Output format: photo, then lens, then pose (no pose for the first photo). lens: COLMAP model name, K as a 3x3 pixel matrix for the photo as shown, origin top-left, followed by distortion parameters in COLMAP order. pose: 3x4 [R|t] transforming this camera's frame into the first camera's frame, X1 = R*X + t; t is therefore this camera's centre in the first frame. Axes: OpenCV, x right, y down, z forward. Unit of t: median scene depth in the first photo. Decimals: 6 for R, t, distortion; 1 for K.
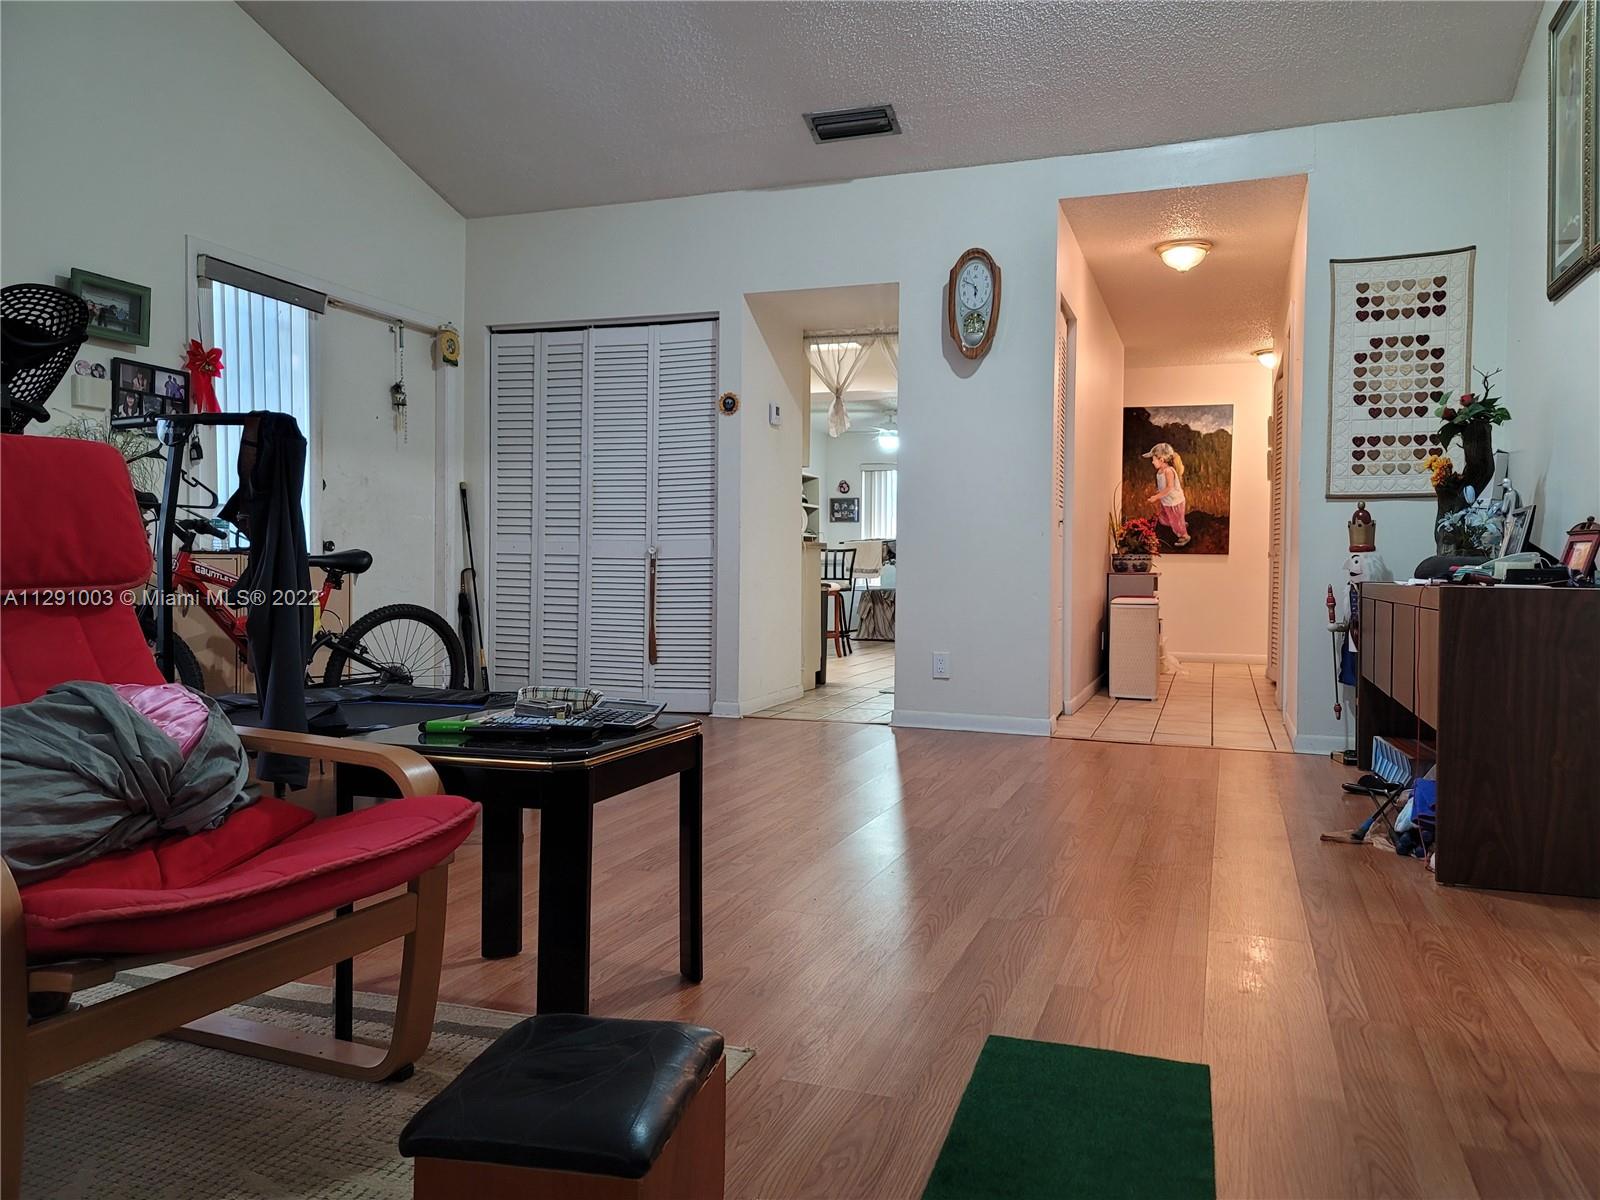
lens RADIAL K [[1174.1, 0, 809.7], [0, 1174.1, 599.6], [0, 0, 1]] dist [0.056129, -0.000730]
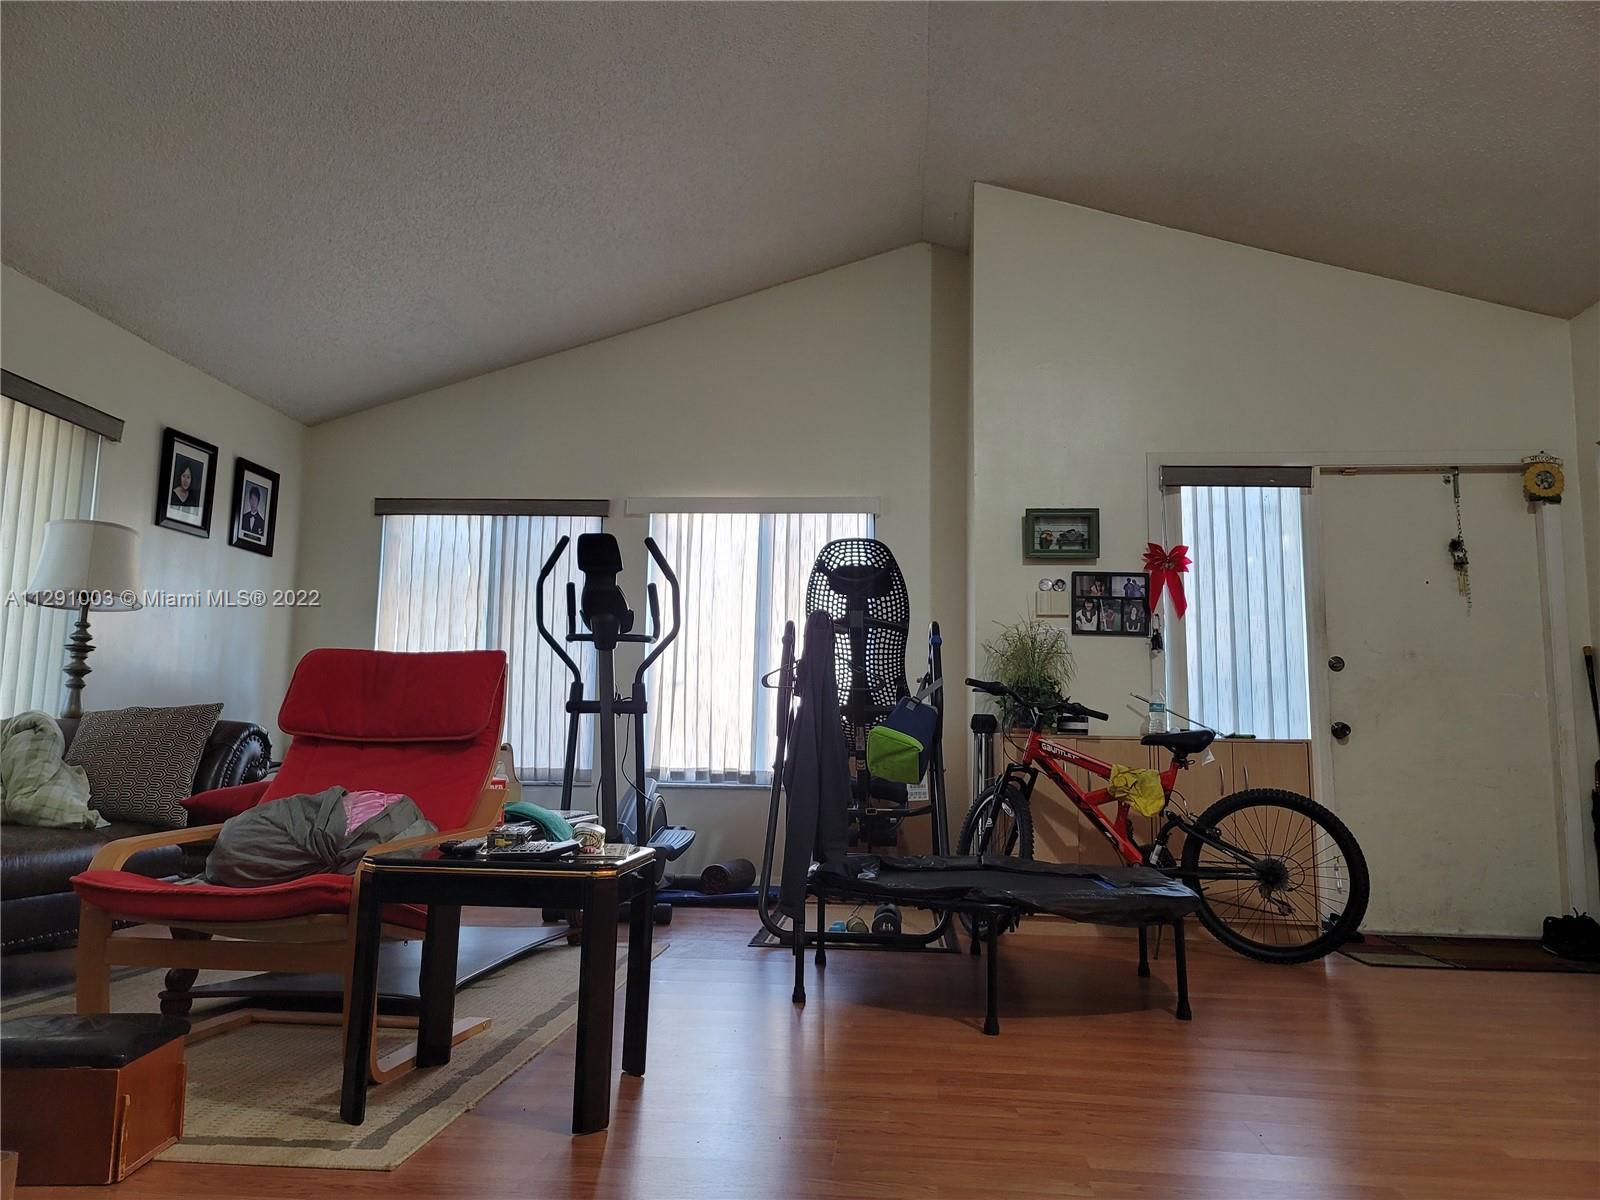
lens RADIAL K [[1174.1, 0, 809.7], [0, 1174.1, 599.6], [0, 0, 1]] dist [0.056129, -0.000730]
pose [[0.247553, -0.129600, -0.960167, 0.456034], [-0.043198, 0.988551, -0.144568, 0.007054], [0.967911, 0.077265, 0.239120, 0.435334]]
